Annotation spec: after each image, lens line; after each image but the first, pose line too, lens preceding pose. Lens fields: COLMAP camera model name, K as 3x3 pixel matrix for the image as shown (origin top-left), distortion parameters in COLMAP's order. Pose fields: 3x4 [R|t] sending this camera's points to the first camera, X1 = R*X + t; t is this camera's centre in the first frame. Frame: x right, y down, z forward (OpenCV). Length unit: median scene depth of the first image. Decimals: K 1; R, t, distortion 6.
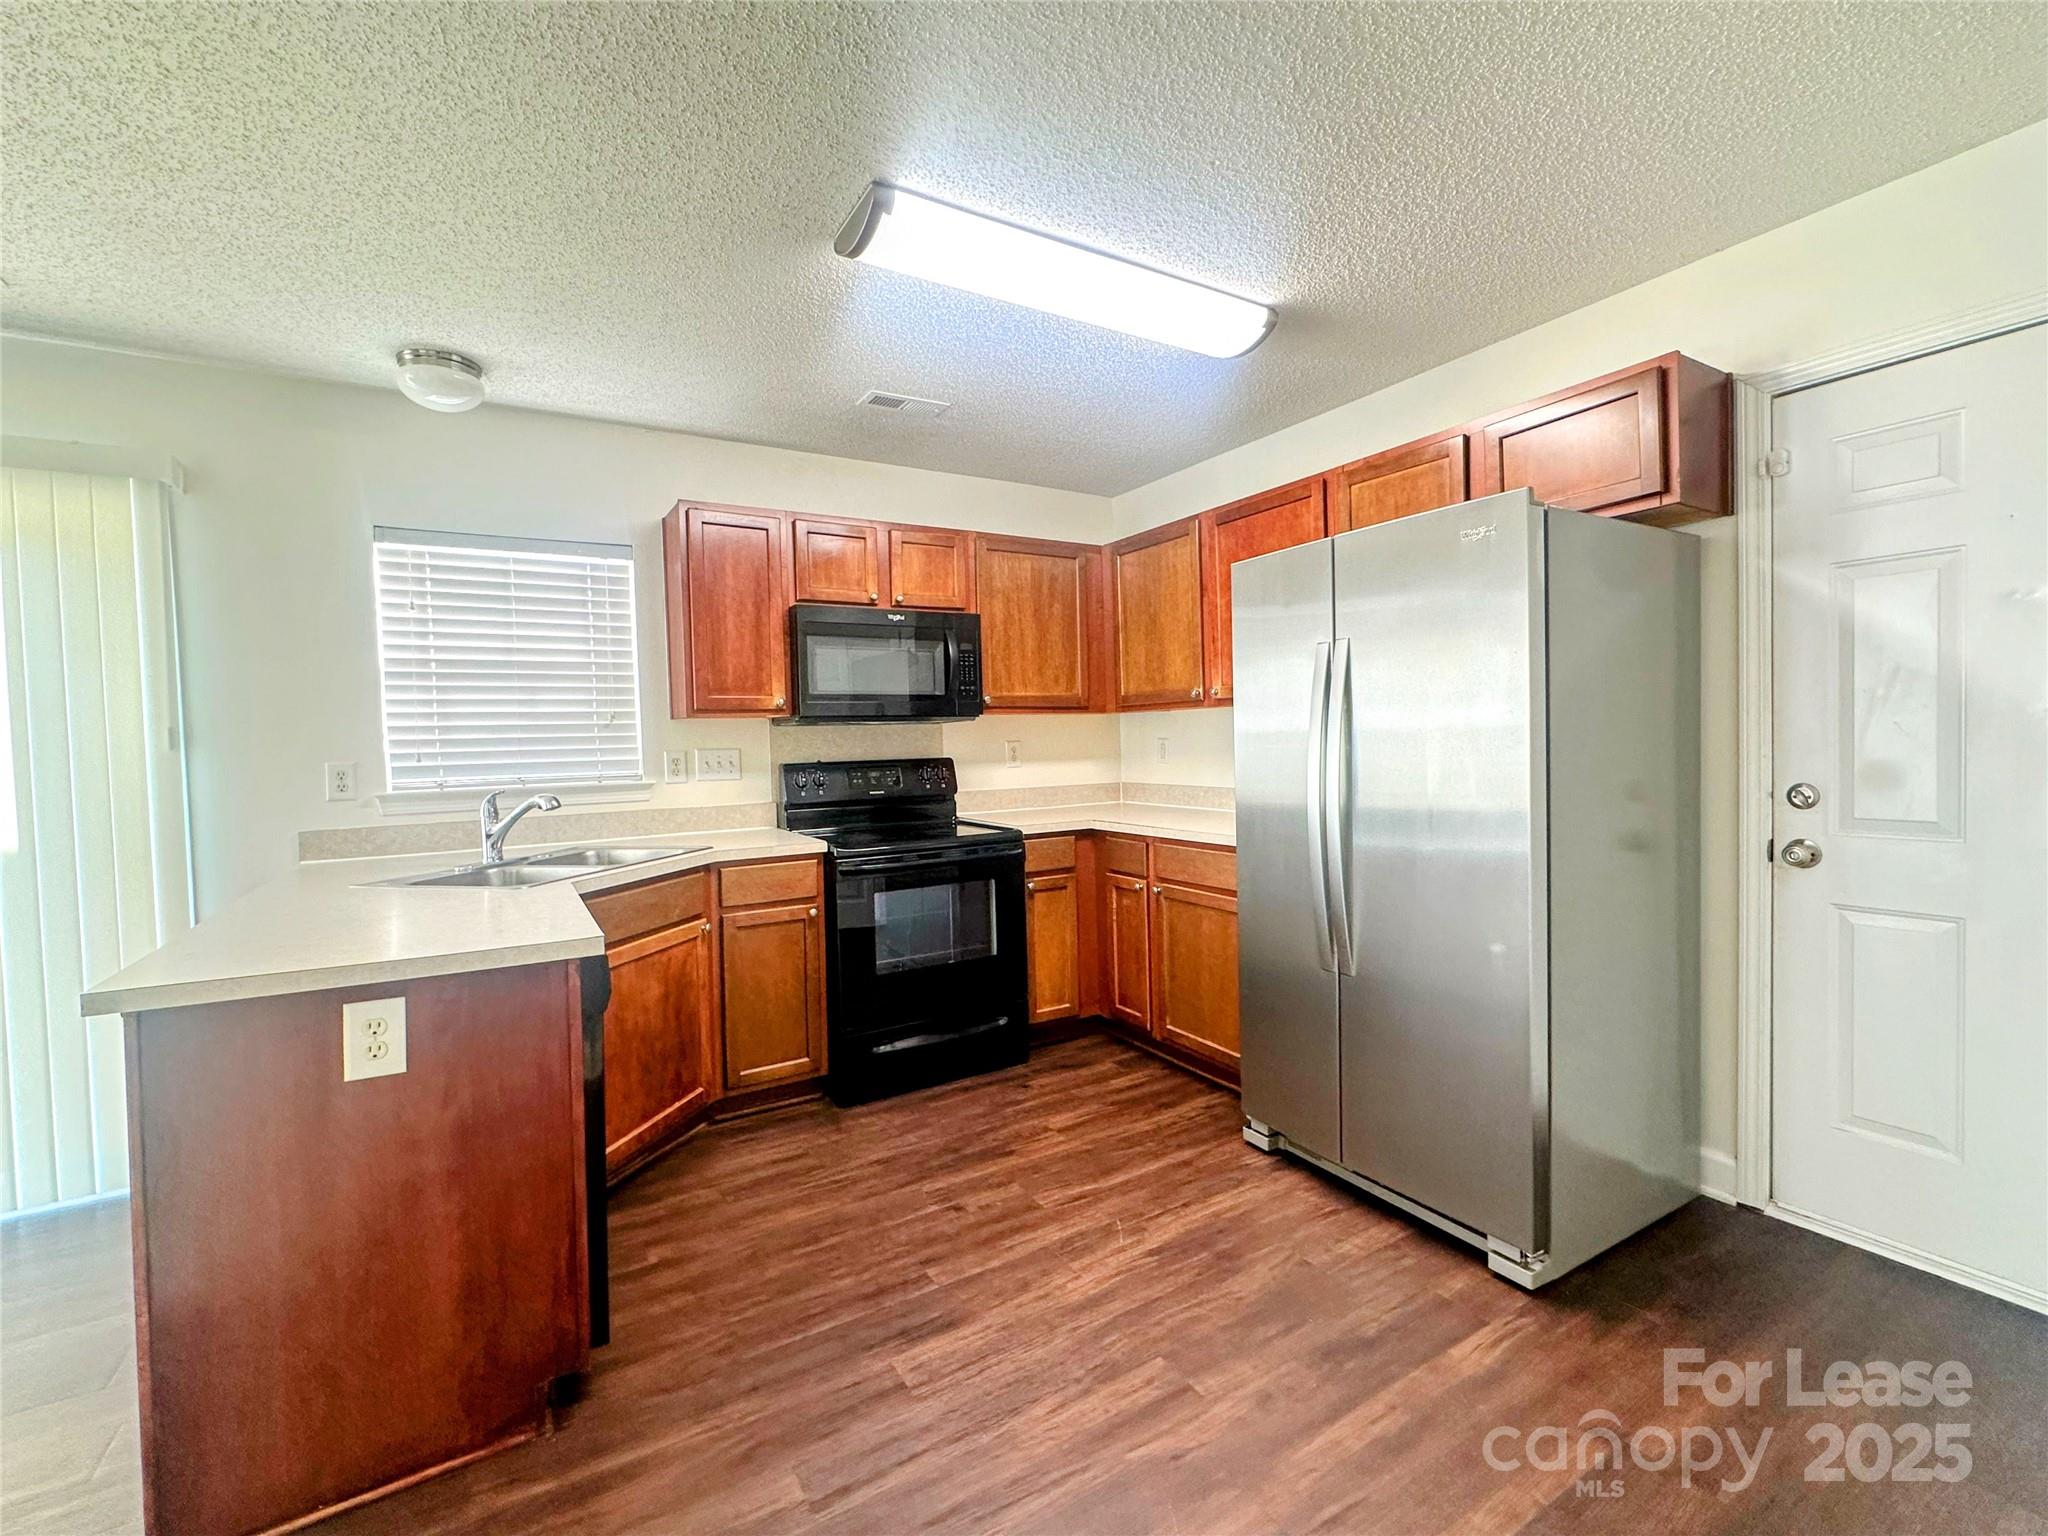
lens RADIAL K [[888.7, 0, 1023.9], [0, 888.7, 764.0], [0, 0, 1]] dist [-0.010565, -0.000519]
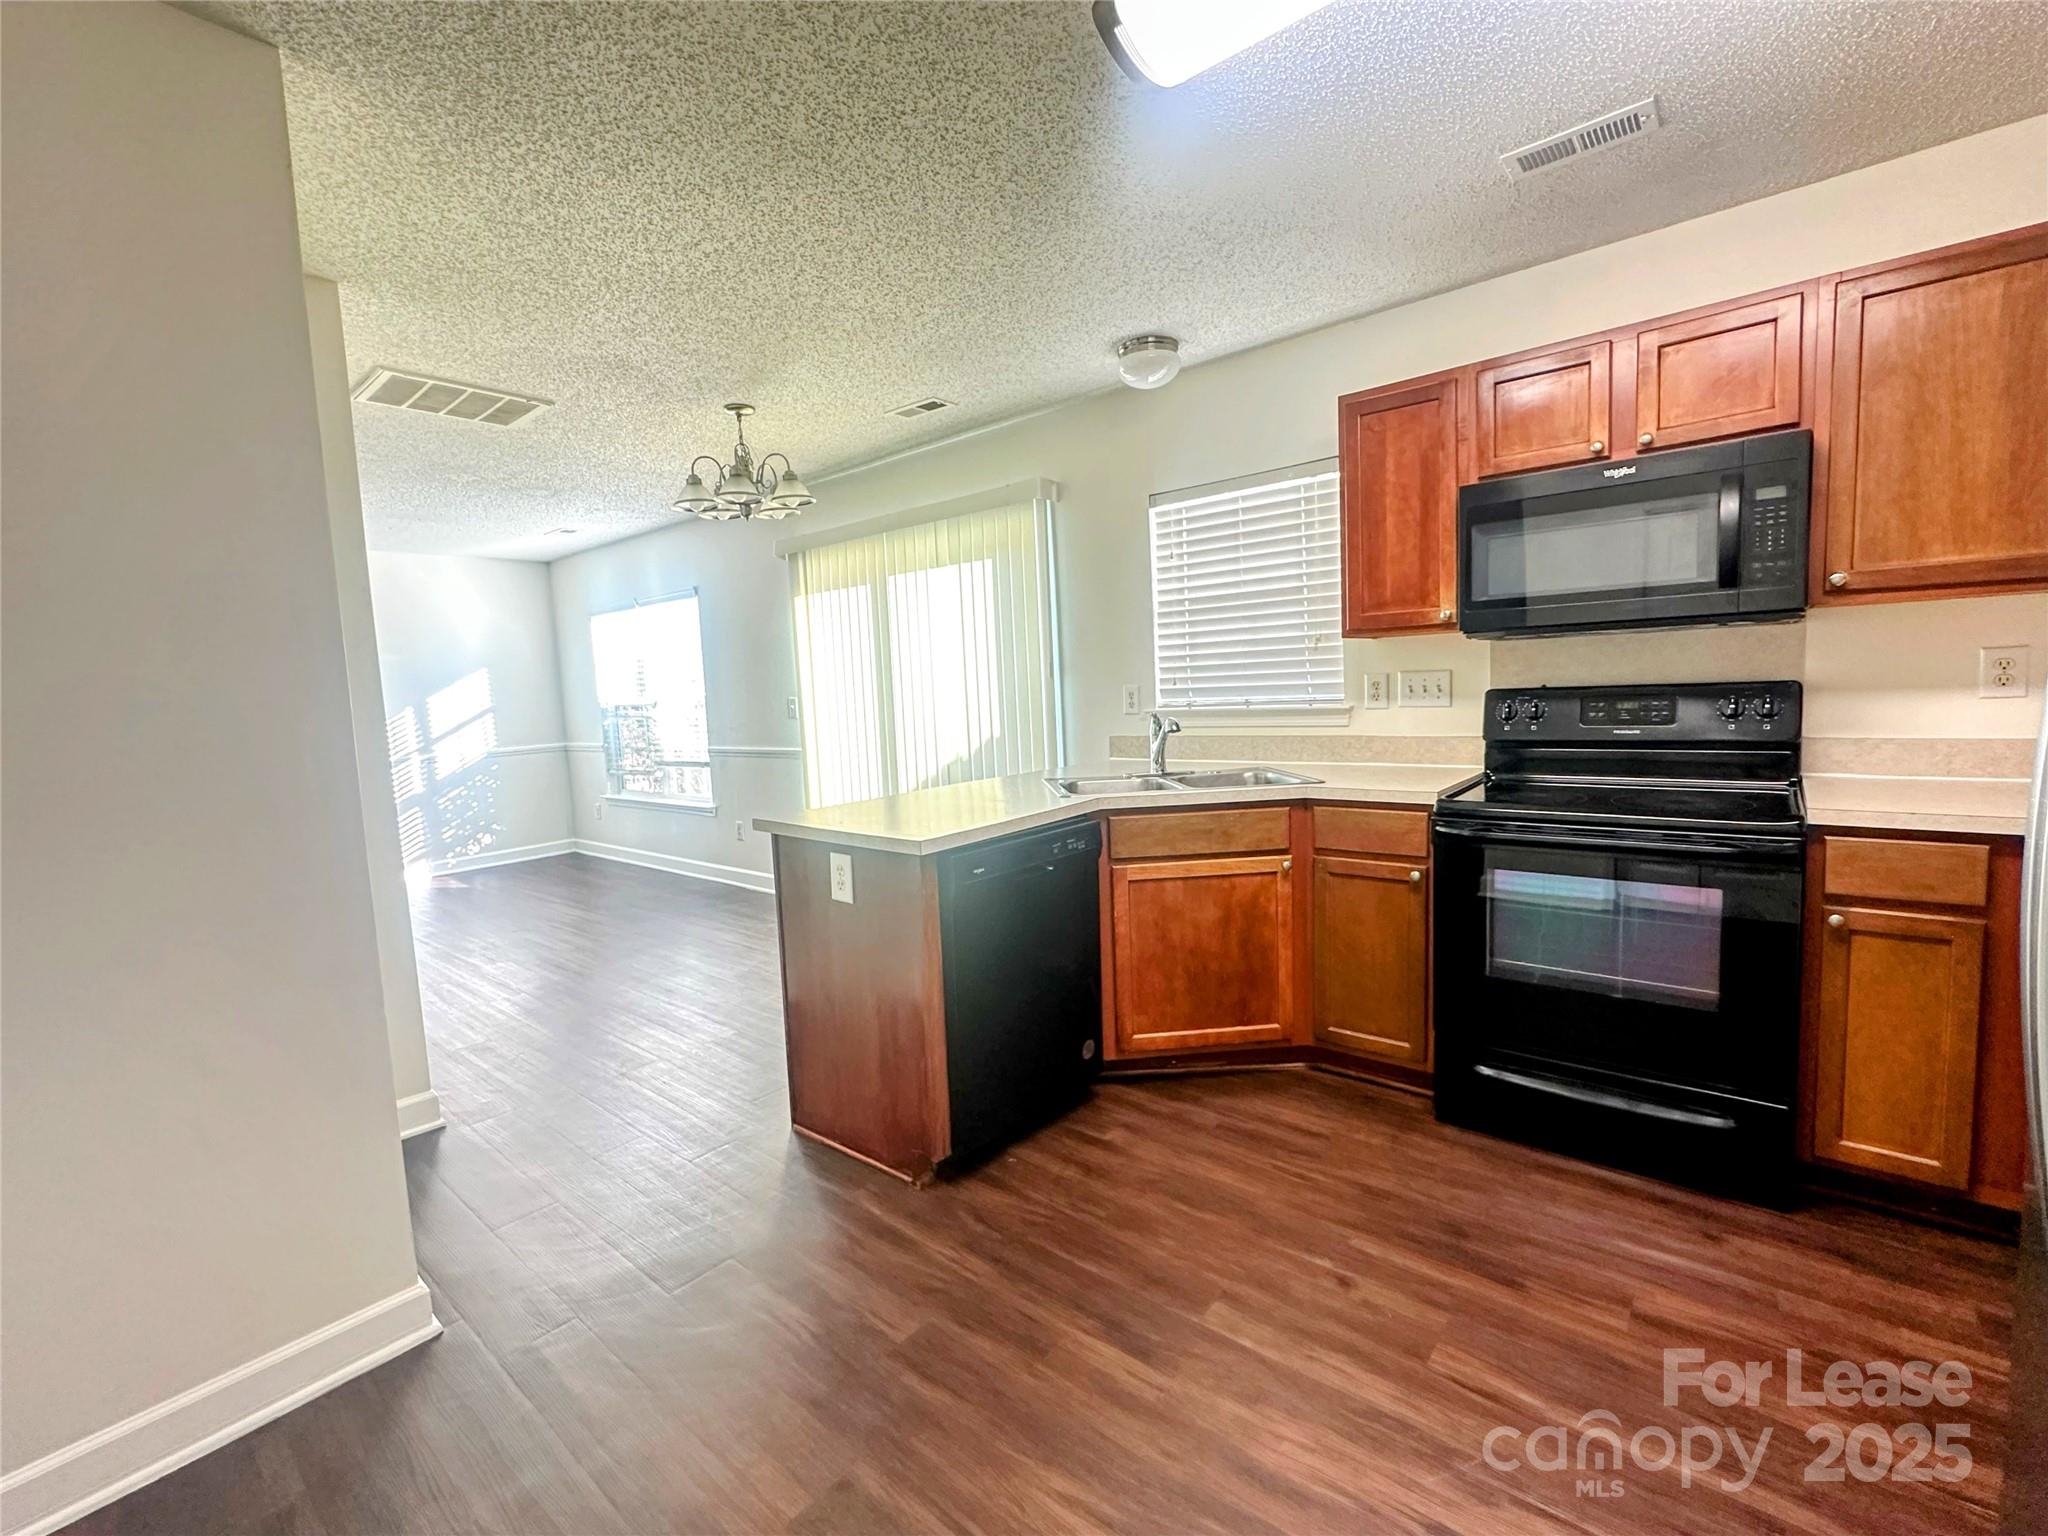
lens RADIAL K [[888.7, 0, 1023.4], [0, 888.7, 765.2], [0, 0, 1]] dist [-0.010565, -0.000519]
pose [[0.308760, 0.099100, -0.945963, 0.424263], [0.011481, 0.994097, 0.107890, -0.027232], [0.951071, -0.044173, 0.305800, 0.420558]]
